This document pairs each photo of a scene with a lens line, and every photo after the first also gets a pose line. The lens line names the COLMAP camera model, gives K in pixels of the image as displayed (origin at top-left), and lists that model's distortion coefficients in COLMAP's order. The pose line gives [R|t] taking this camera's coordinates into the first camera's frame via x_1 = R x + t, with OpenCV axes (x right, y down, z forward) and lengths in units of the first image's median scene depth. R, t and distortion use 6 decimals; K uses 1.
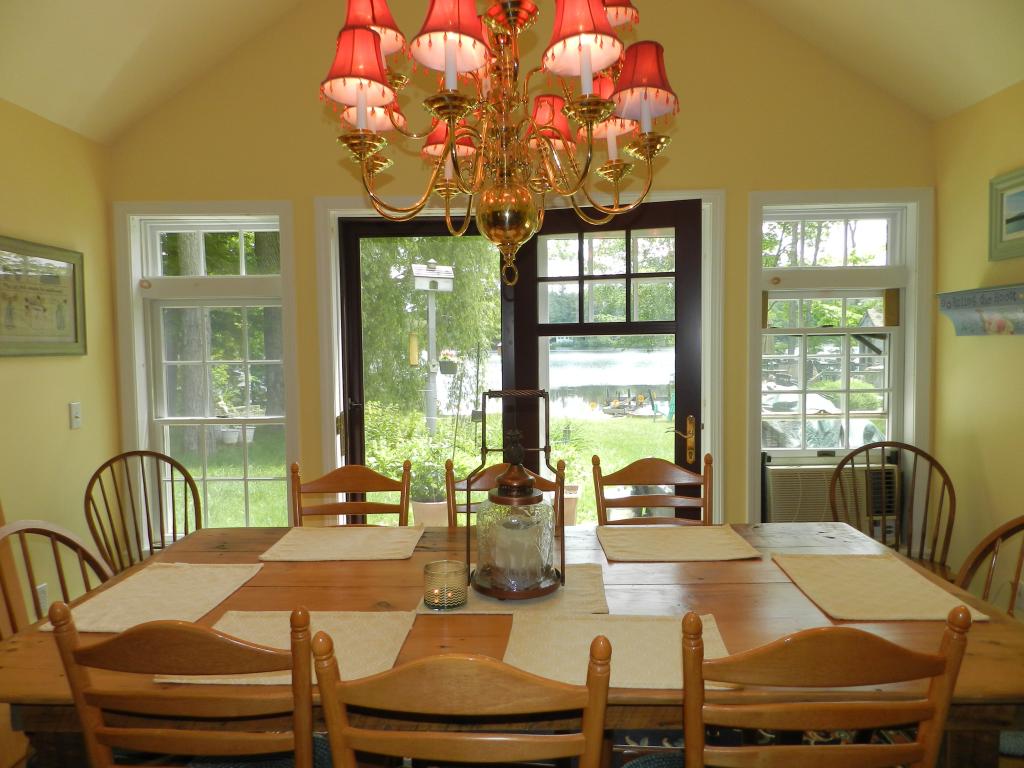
lens RADIAL K [[689.7, 0, 513.5], [0, 689.7, 382.4], [0, 0, 1]] dist [0.012855, -0.004201]
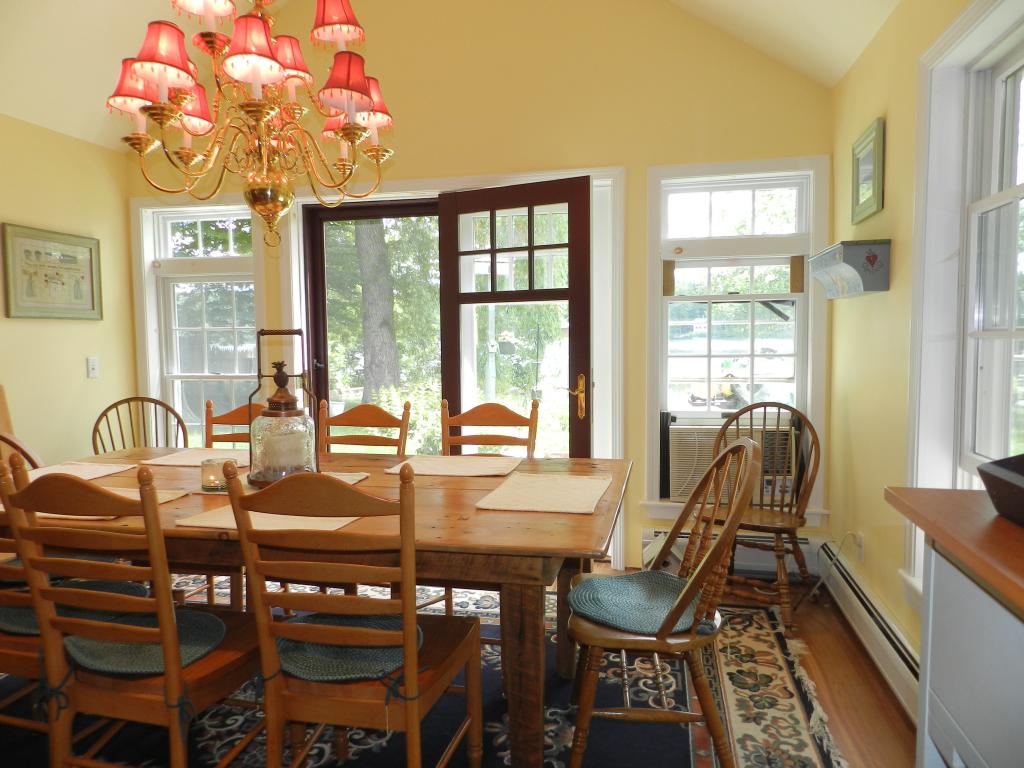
lens RADIAL K [[689.7, 0, 511.1], [0, 689.7, 385.4], [0, 0, 1]] dist [0.012855, -0.004201]
pose [[0.980412, 0.016113, -0.196299, 0.354070], [-0.012475, 0.999727, 0.019756, 0.043893], [0.196564, -0.016921, 0.980345, -0.094496]]
